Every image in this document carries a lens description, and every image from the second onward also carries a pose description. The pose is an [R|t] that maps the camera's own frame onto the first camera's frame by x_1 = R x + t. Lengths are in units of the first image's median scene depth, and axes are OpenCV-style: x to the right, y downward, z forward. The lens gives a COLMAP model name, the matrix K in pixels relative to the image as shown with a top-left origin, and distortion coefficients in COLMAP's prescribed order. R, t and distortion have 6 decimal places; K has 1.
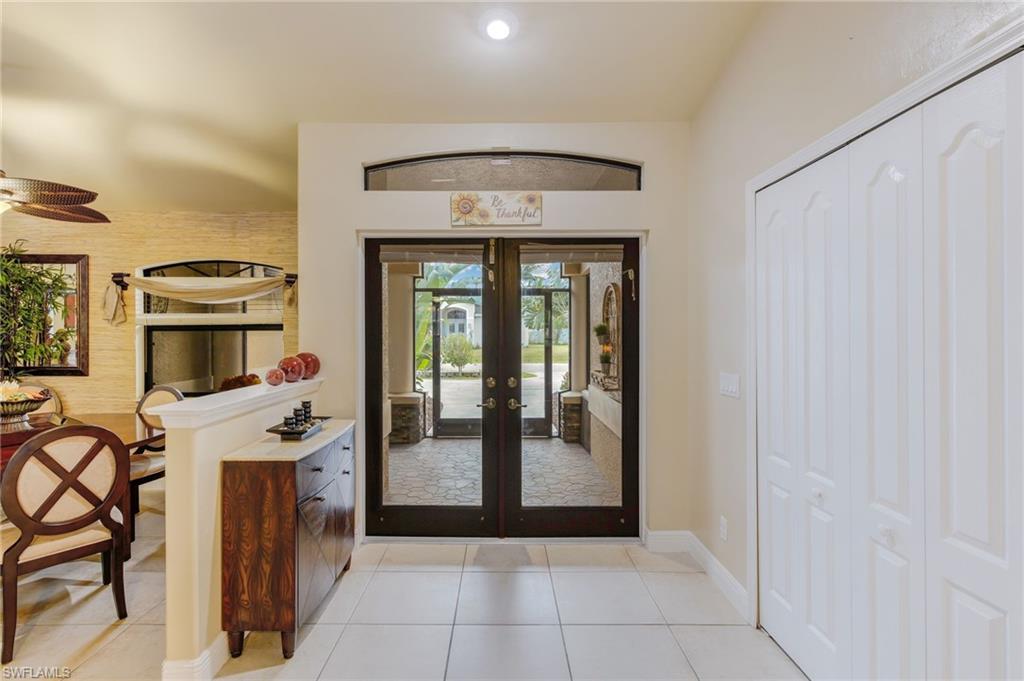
lens RADIAL K [[481.1, 0, 509.2], [0, 481.1, 327.6], [0, 0, 1]] dist [0.000275, -0.000344]
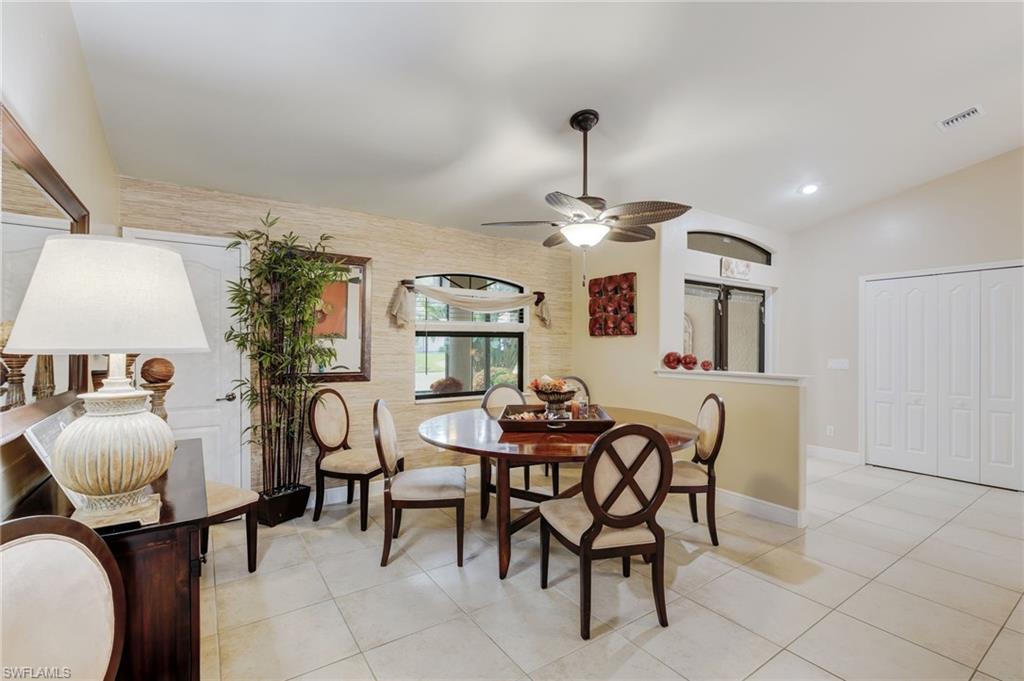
lens RADIAL K [[449.9, 0, 514.5], [0, 449.9, 343.5], [0, 0, 1]] dist [0.002904, 0.000019]
pose [[0.825847, 0.004279, 0.563879, -1.148985], [-0.007870, 0.999961, 0.003937, 0.017692], [-0.563840, -0.007689, 0.825848, 0.068539]]
